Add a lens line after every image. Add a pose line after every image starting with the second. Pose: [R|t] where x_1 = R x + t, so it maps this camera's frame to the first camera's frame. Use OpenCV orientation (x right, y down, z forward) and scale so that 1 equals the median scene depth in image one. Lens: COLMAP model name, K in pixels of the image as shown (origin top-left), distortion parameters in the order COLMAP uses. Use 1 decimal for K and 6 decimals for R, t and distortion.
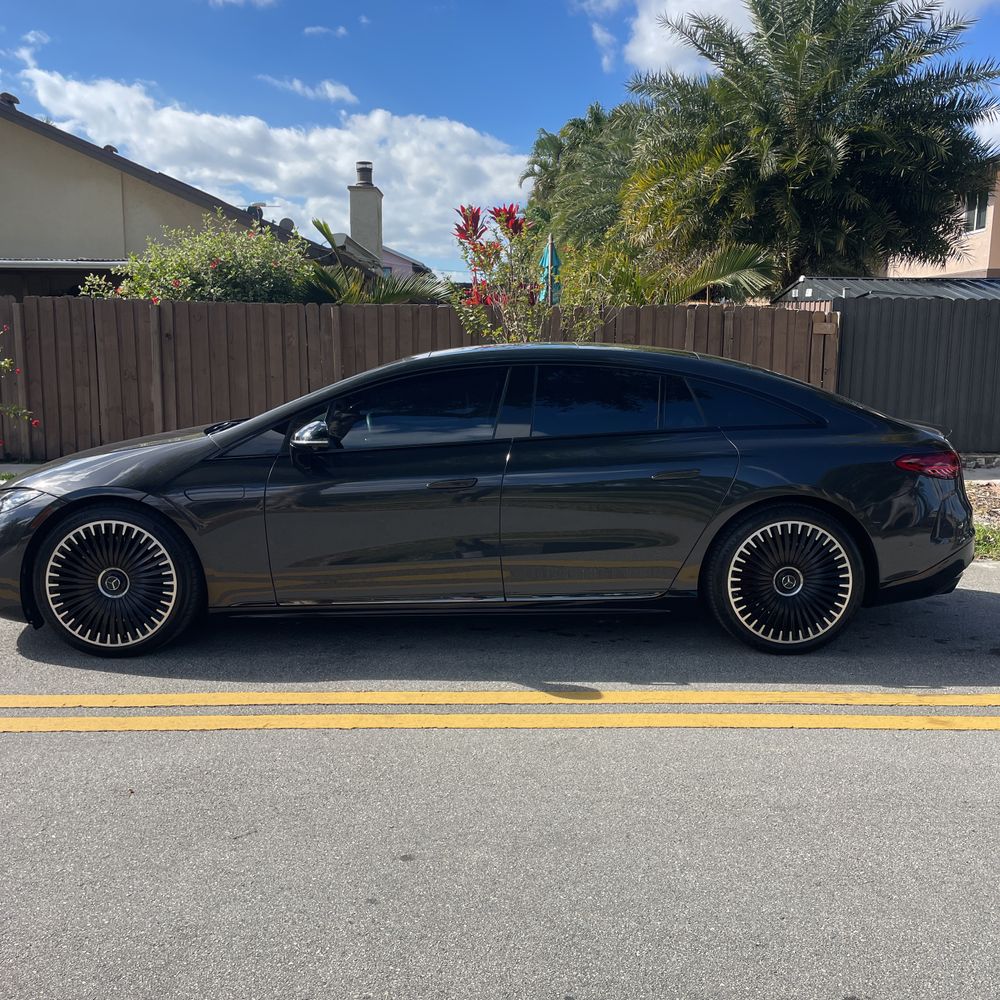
lens RADIAL K [[1022.2, 0, 521.2], [0, 1022.2, 474.9], [0, 0, 1]] dist [0.031078, 0.000000]
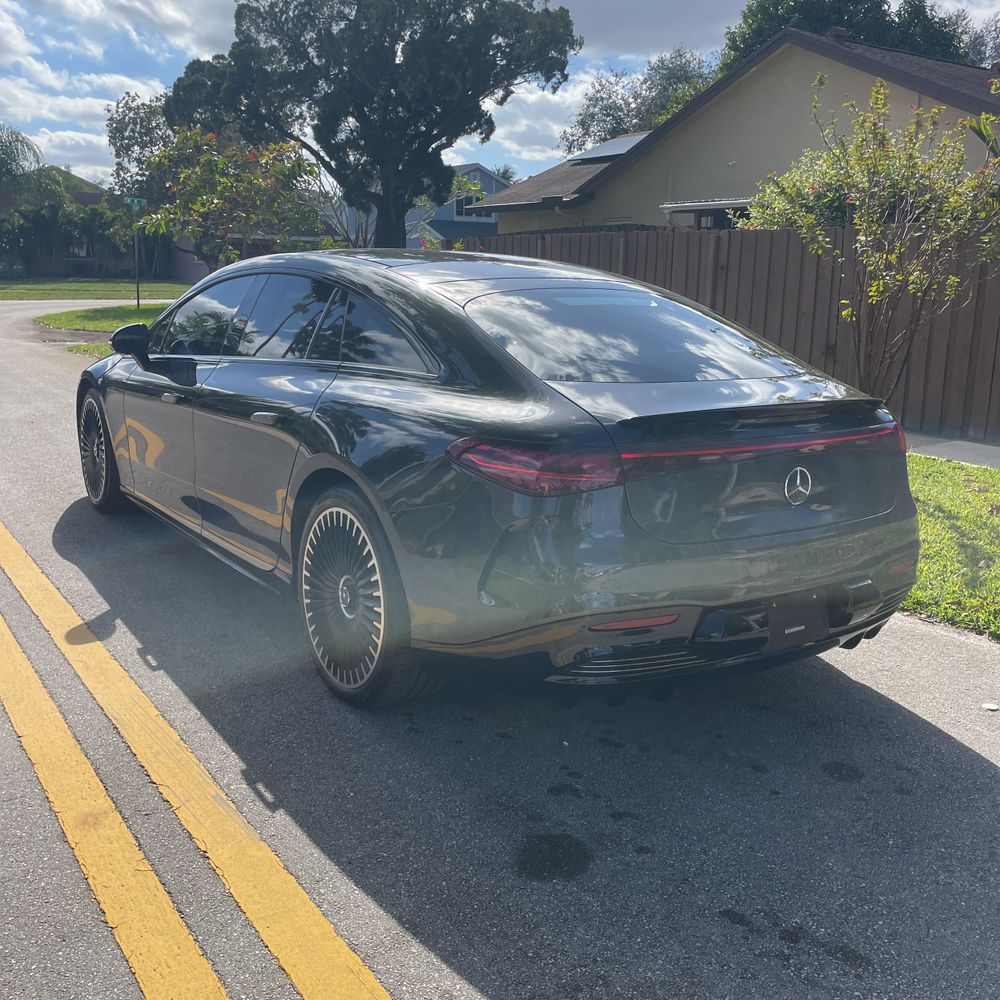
lens RADIAL K [[1022.2, 0, 502.2], [0, 1022.2, 497.6], [0, 0, 1]] dist [0.031078, 0.000000]
pose [[0.535616, 0.180256, -0.824999, 0.873922], [-0.122681, 0.983198, 0.135173, -0.066306], [0.835503, 0.028811, 0.548730, 0.715630]]
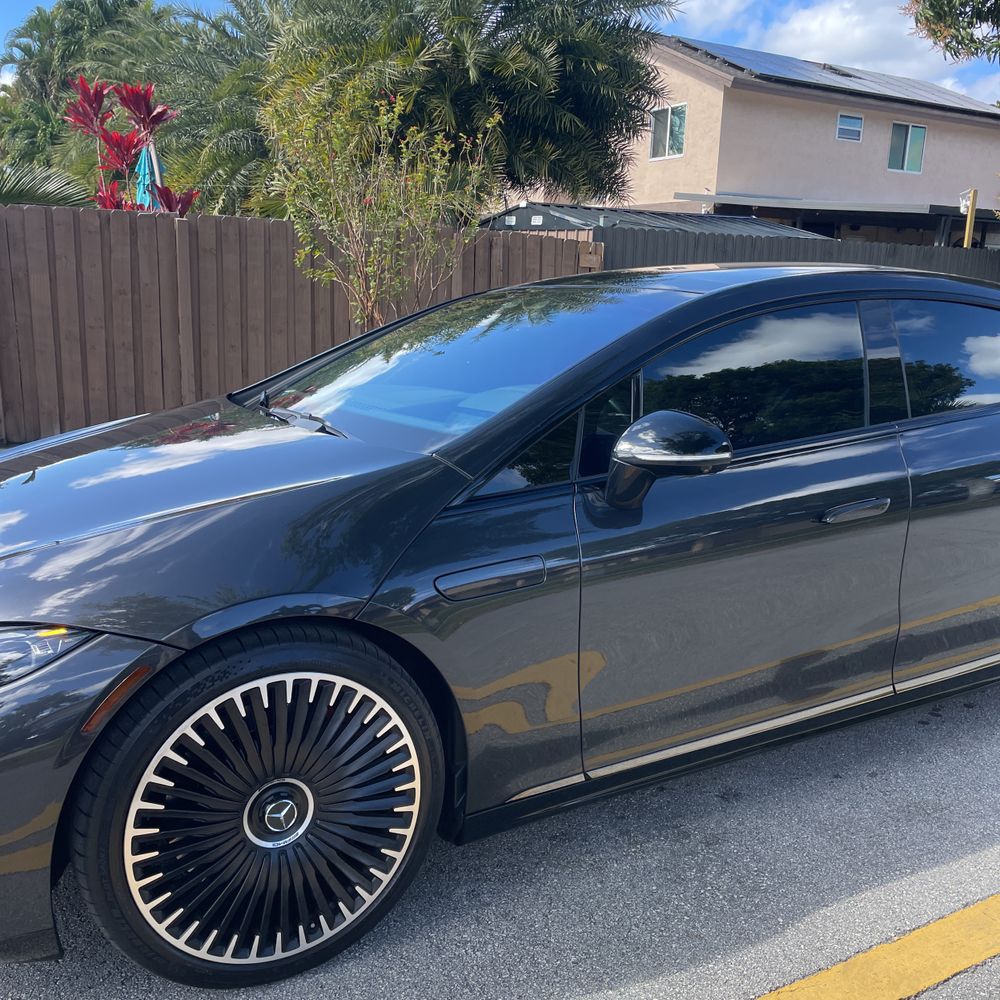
lens RADIAL K [[1022.2, 0, 498.9], [0, 1022.2, 495.1], [0, 0, 1]] dist [0.031078, 0.000000]
pose [[0.878640, -0.083650, 0.470101, -0.496907], [0.045656, 0.994742, 0.091671, -0.060532], [-0.475298, -0.059082, 0.877839, 0.578285]]
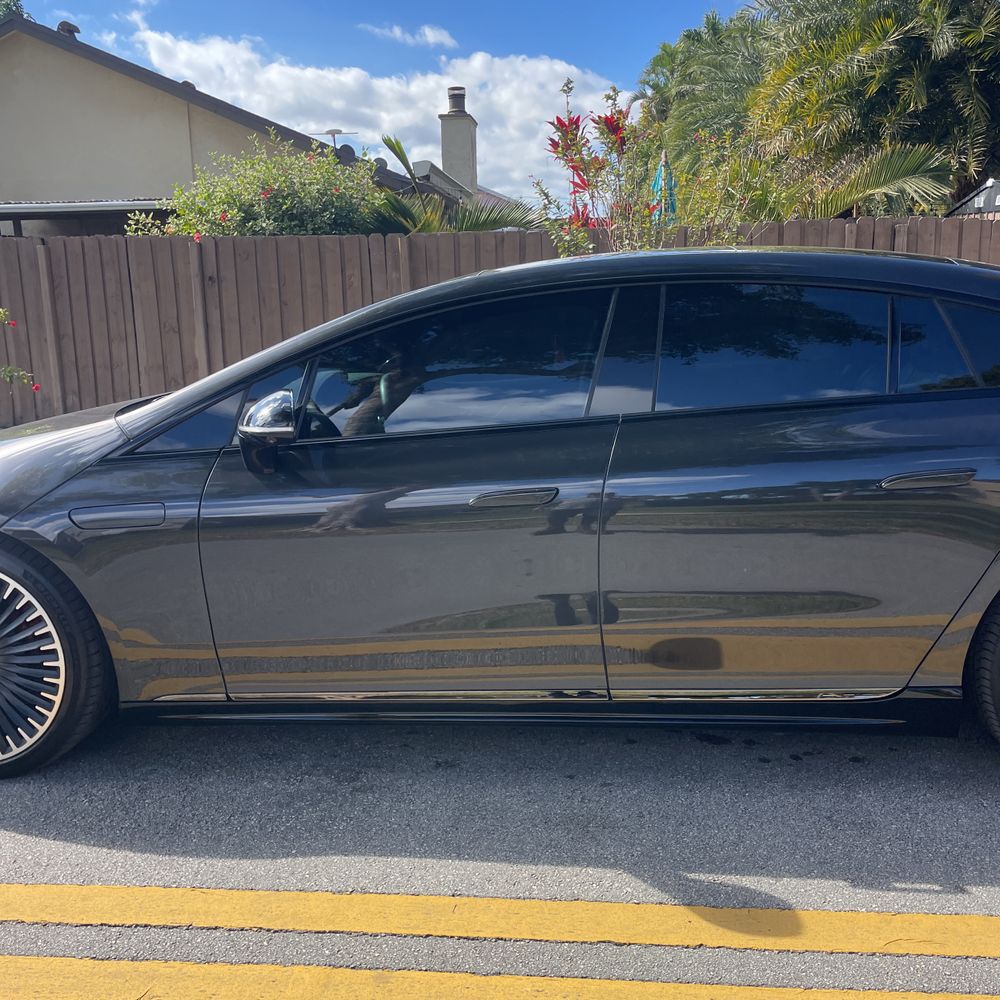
lens RADIAL K [[1022.2, 0, 500.5], [0, 1022.2, 490.5], [0, 0, 1]] dist [0.031078, 0.000000]
pose [[0.992569, -0.003284, -0.121636, -0.006599], [0.011189, 0.997863, 0.064368, -0.031838], [0.121165, -0.065251, 0.990485, 0.428036]]
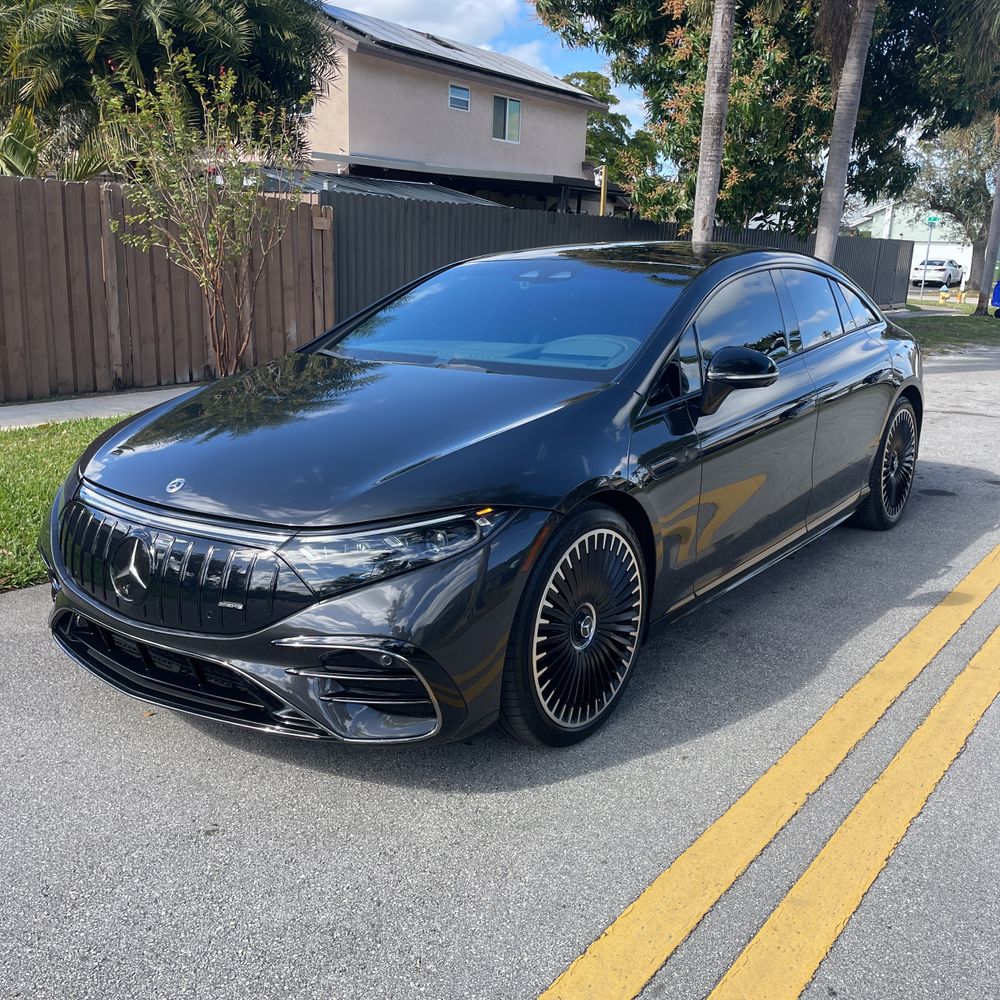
lens RADIAL K [[1022.2, 0, 504.7], [0, 1022.2, 493.9], [0, 0, 1]] dist [0.031078, 0.000000]
pose [[0.618344, -0.173419, 0.766535, -0.881682], [0.080380, 0.984191, 0.157821, -0.078032], [-0.781786, -0.035974, 0.622508, 0.634904]]
